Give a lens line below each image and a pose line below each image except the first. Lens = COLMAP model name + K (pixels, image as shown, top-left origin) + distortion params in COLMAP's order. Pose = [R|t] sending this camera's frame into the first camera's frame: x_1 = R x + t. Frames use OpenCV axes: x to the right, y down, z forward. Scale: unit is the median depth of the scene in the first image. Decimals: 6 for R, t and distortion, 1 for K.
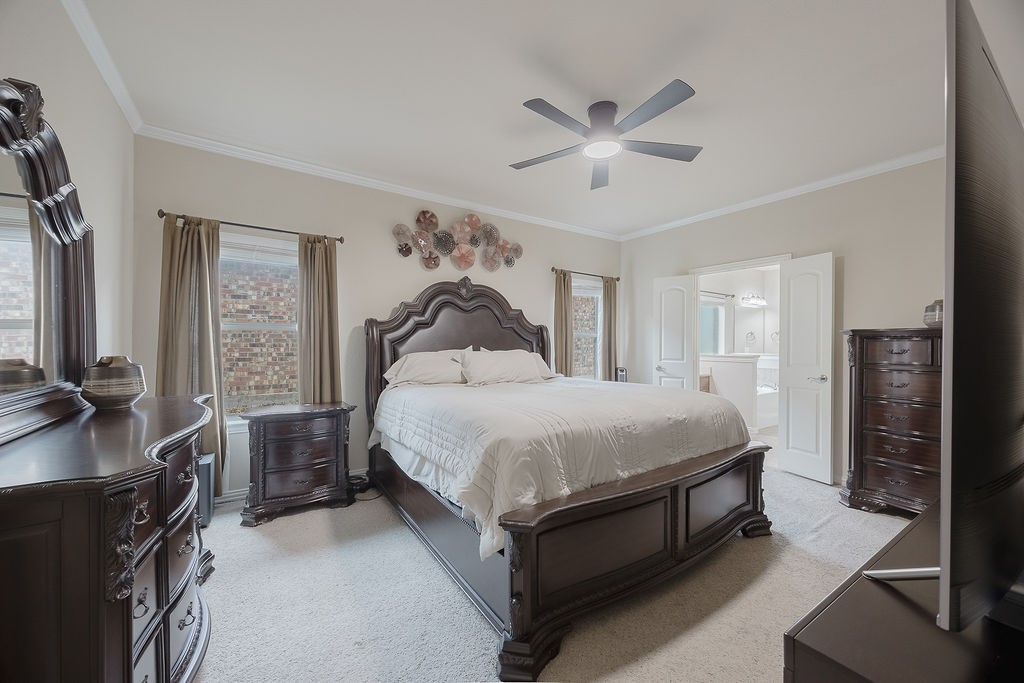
lens RADIAL K [[387.5, 0, 513.8], [0, 387.5, 343.6], [0, 0, 1]] dist [-0.002502, -0.000035]
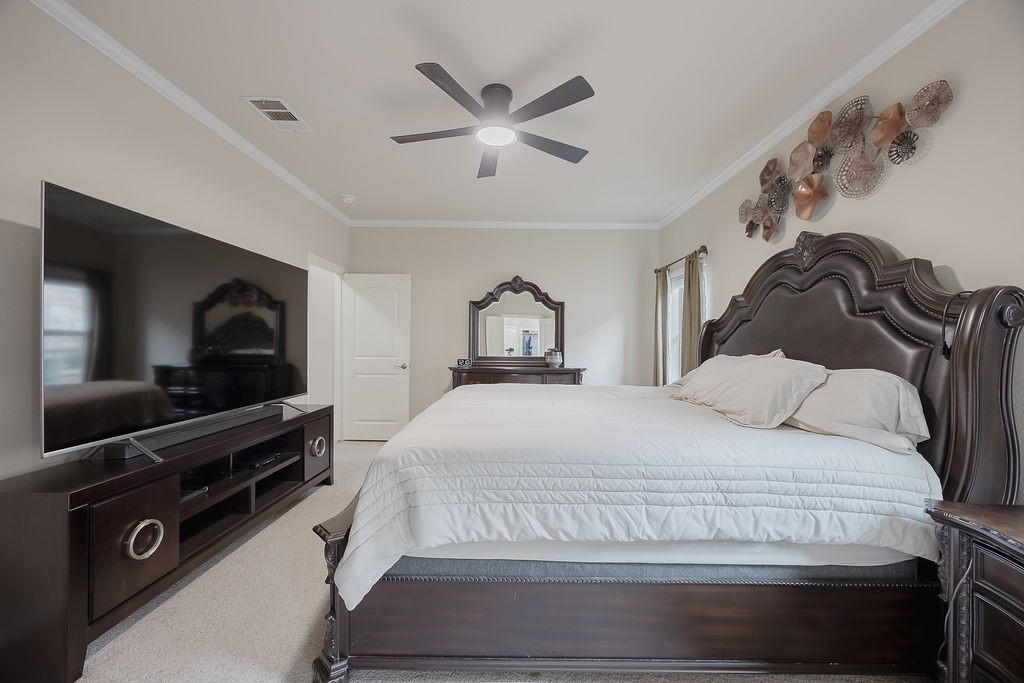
lens RADIAL K [[384.8, 0, 515.6], [0, 384.8, 340.1], [0, 0, 1]] dist [-0.000536, -0.000008]
pose [[-0.552102, 0.000766, -0.833776, 0.625992], [0.012202, 0.999900, -0.007161, -0.008434], [0.833687, -0.014128, -0.552056, 0.975584]]
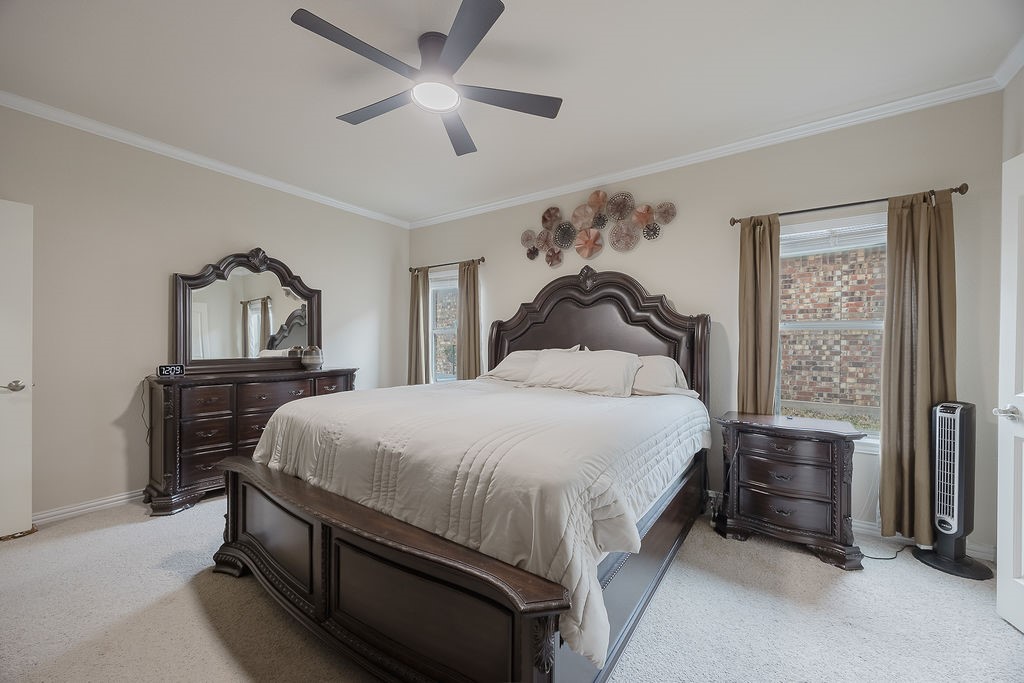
lens RADIAL K [[390.2, 0, 512.7], [0, 390.2, 342.9], [0, 0, 1]] dist [-0.001835, -0.000141]
pose [[0.354840, 0.015591, -0.934797, 0.665722], [0.005181, 0.999813, 0.018642, -0.014613], [0.934913, -0.011458, 0.354692, 0.536248]]
